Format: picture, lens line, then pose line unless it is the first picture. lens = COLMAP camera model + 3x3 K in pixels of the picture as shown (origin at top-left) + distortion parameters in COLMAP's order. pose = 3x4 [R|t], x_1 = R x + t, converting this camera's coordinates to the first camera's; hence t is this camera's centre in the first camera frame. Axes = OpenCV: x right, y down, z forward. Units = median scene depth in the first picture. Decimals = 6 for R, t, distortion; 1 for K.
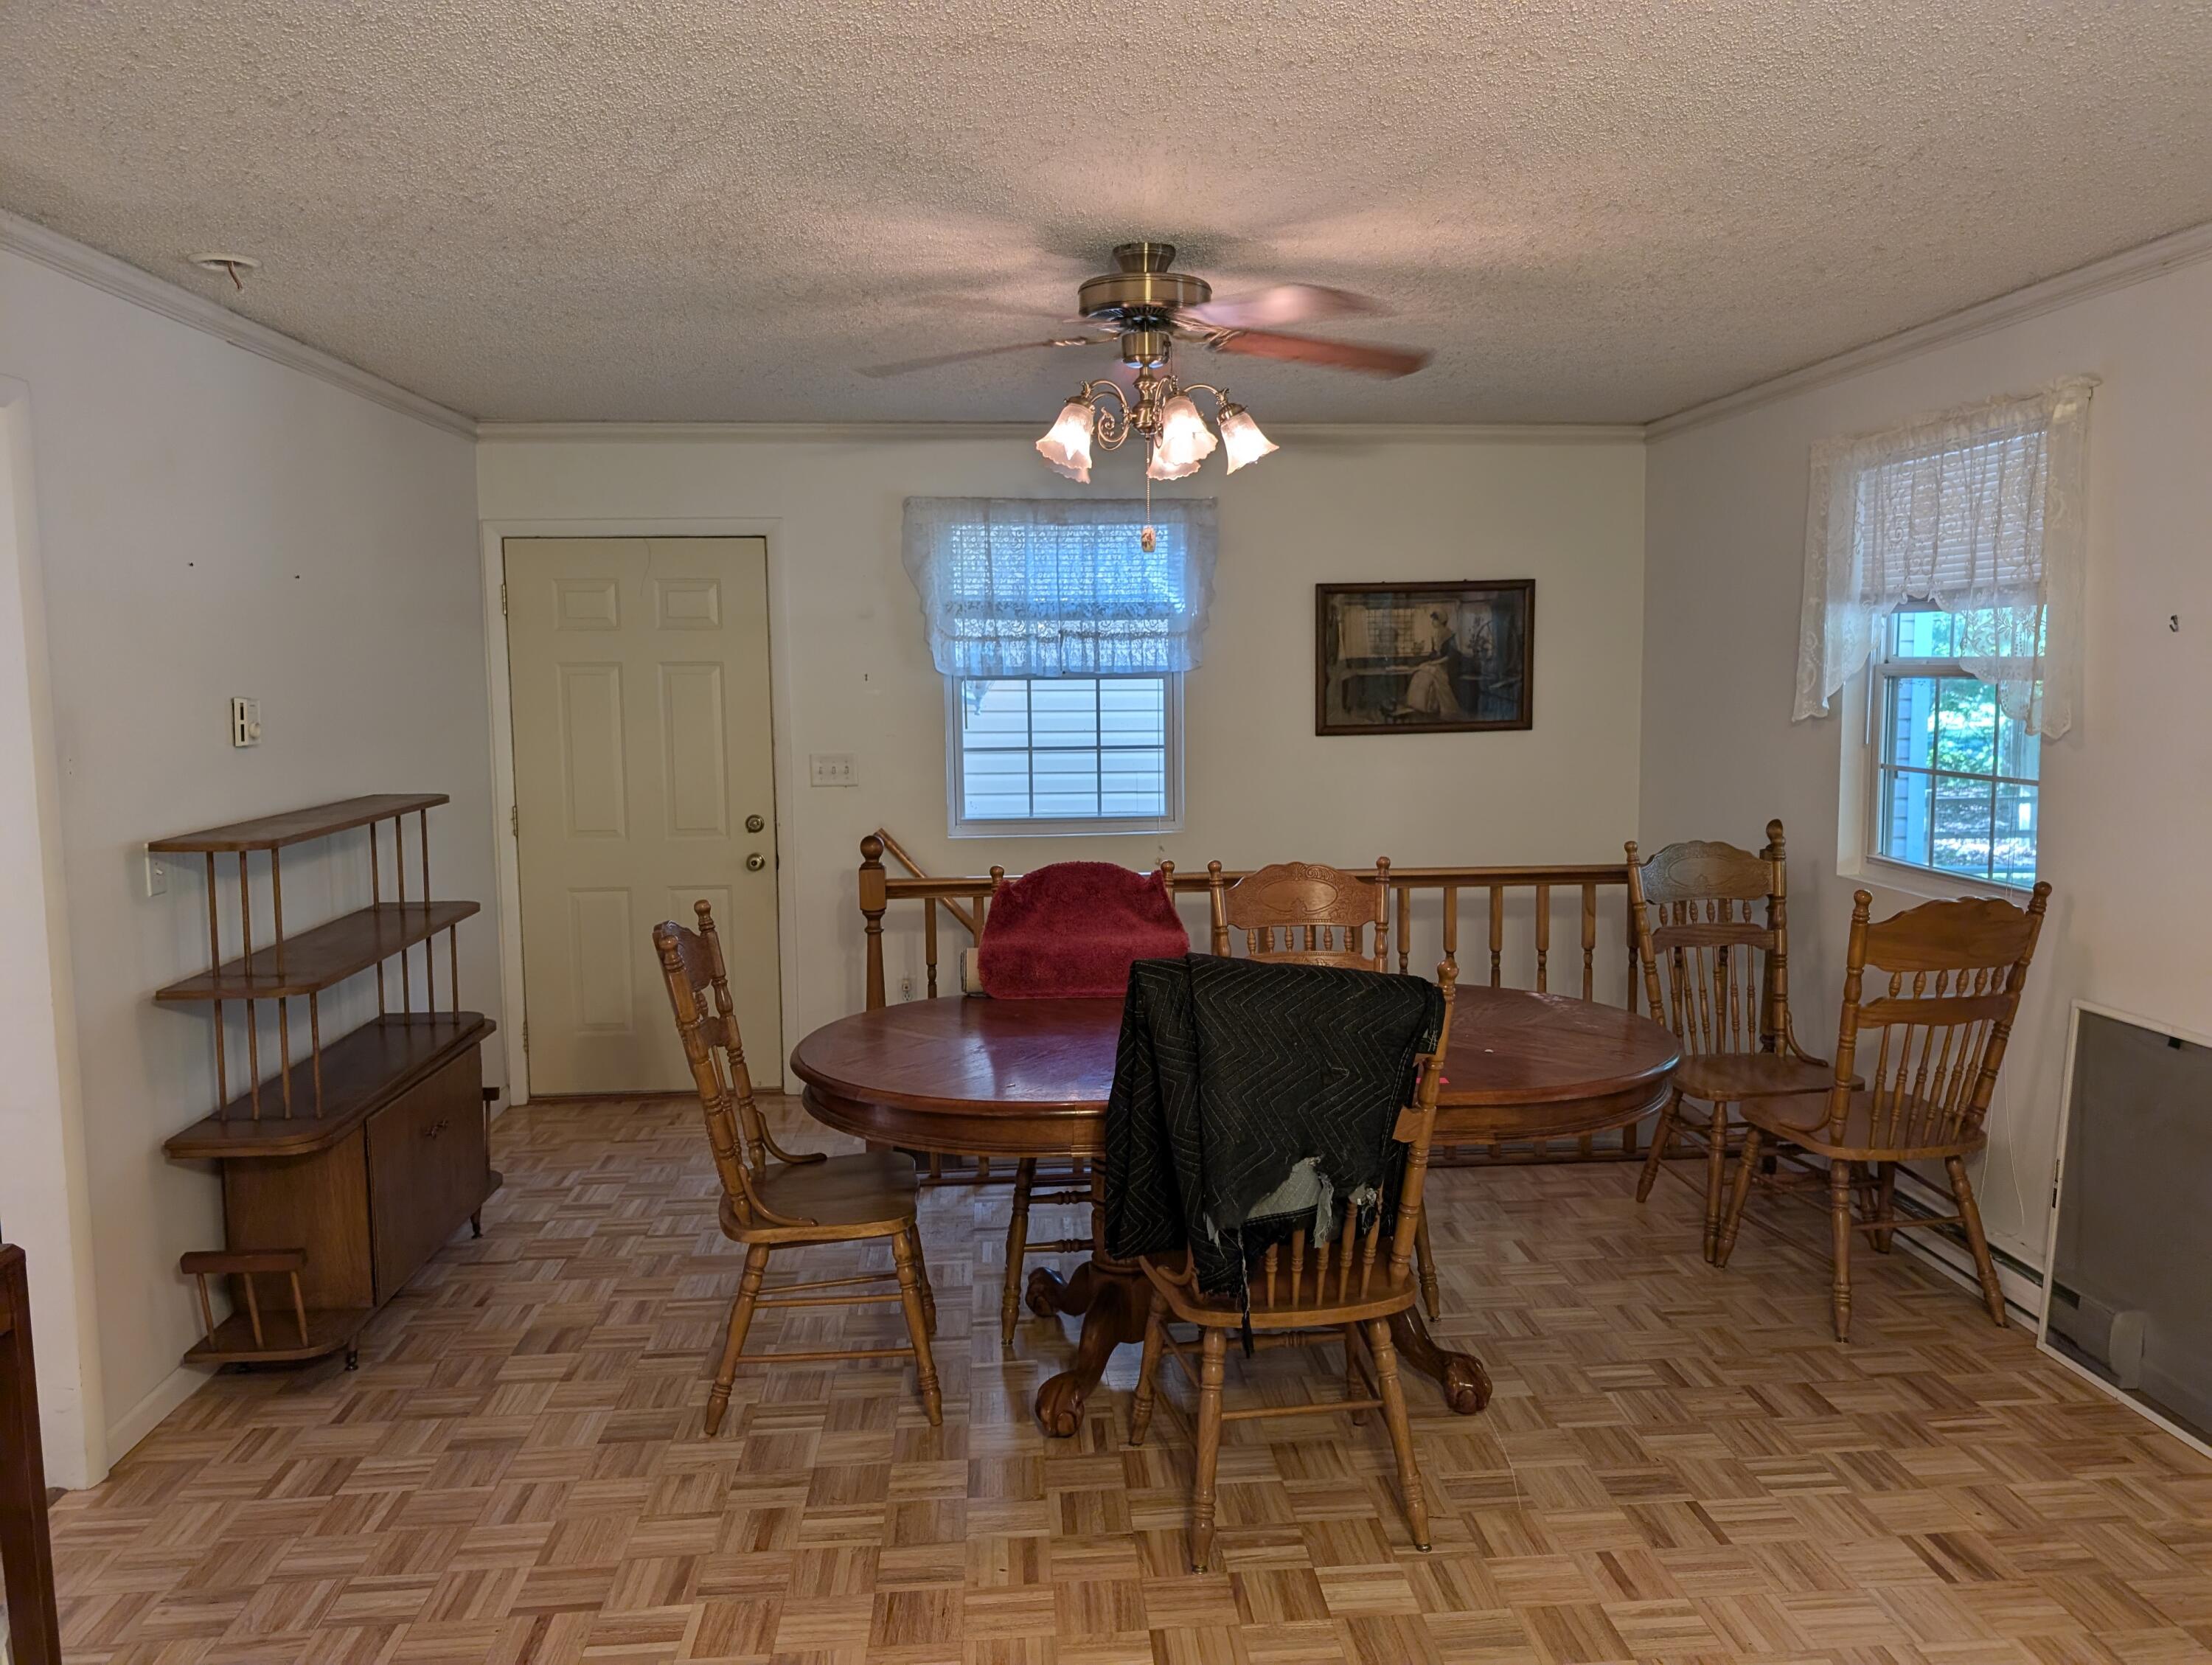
lens RADIAL K [[1578.9, 0, 1107.7], [0, 1578.9, 822.5], [0, 0, 1]] dist [0.017959, -0.023726]
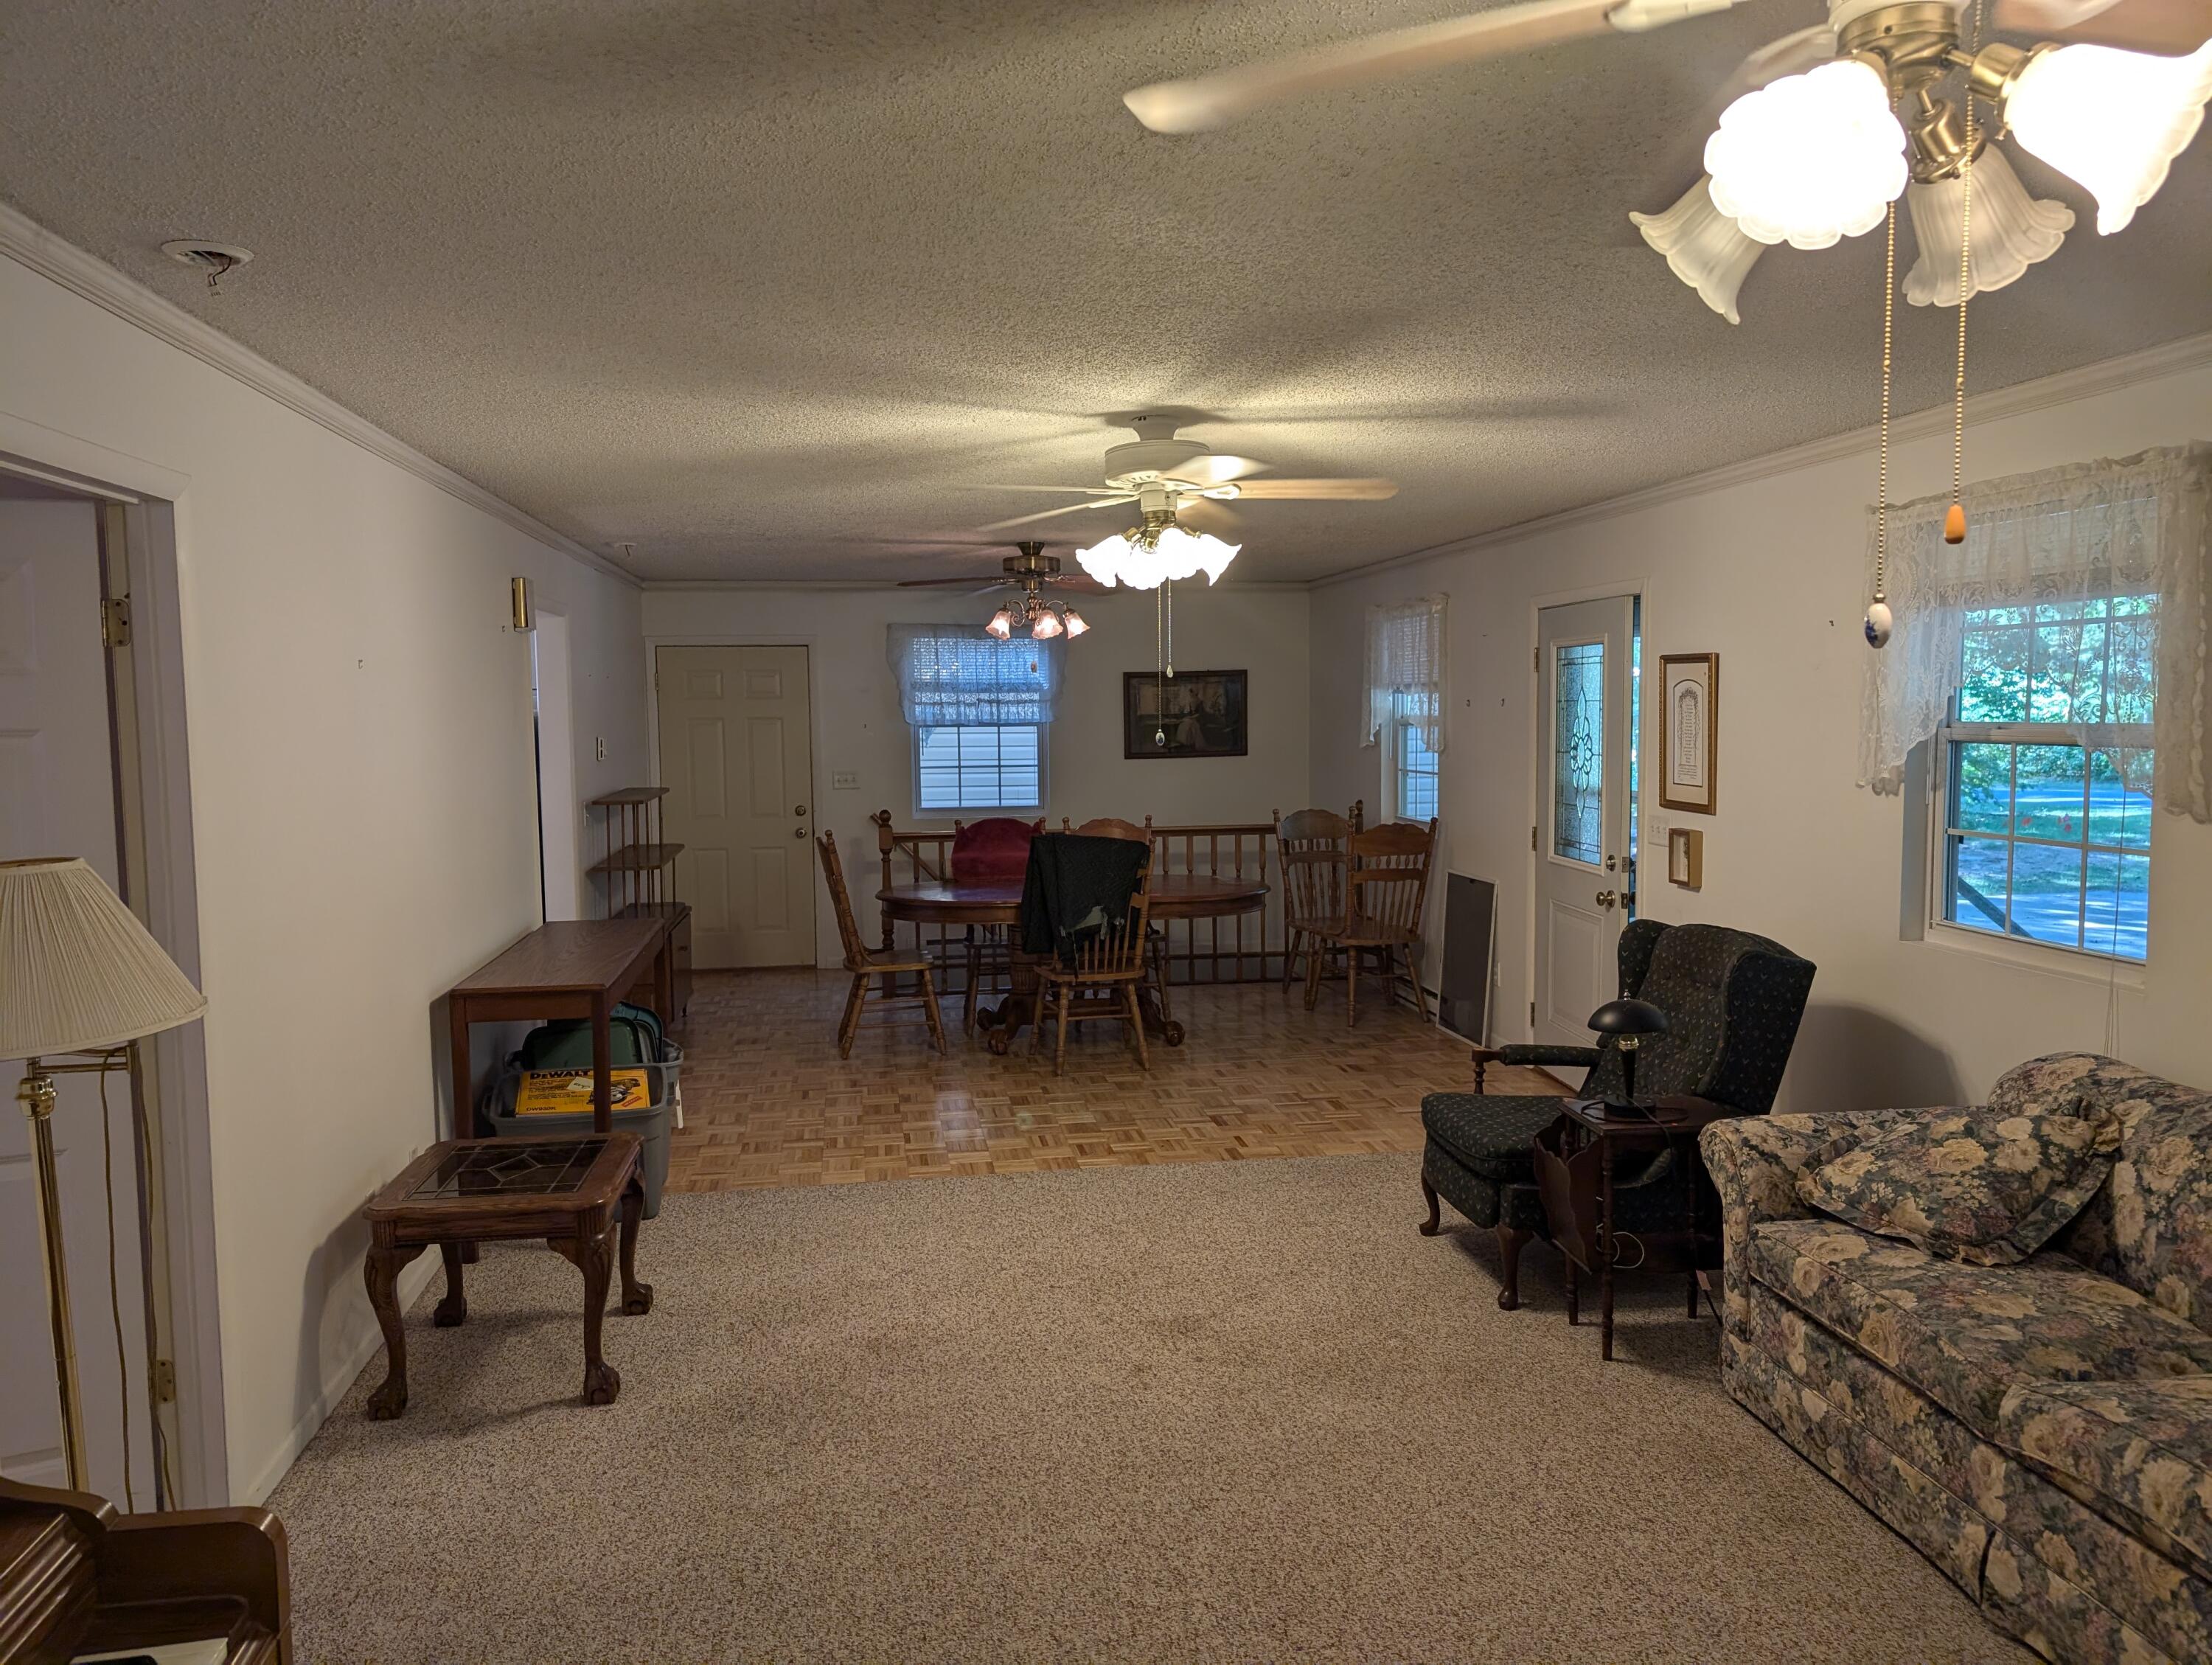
lens RADIAL K [[1578.9, 0, 1100.9], [0, 1578.9, 836.8], [0, 0, 1]] dist [0.017959, -0.023726]
pose [[0.996515, -0.008742, 0.082956, -0.040986], [0.010265, 0.999786, -0.017949, 0.064504], [-0.082781, 0.018738, 0.996392, -0.759319]]
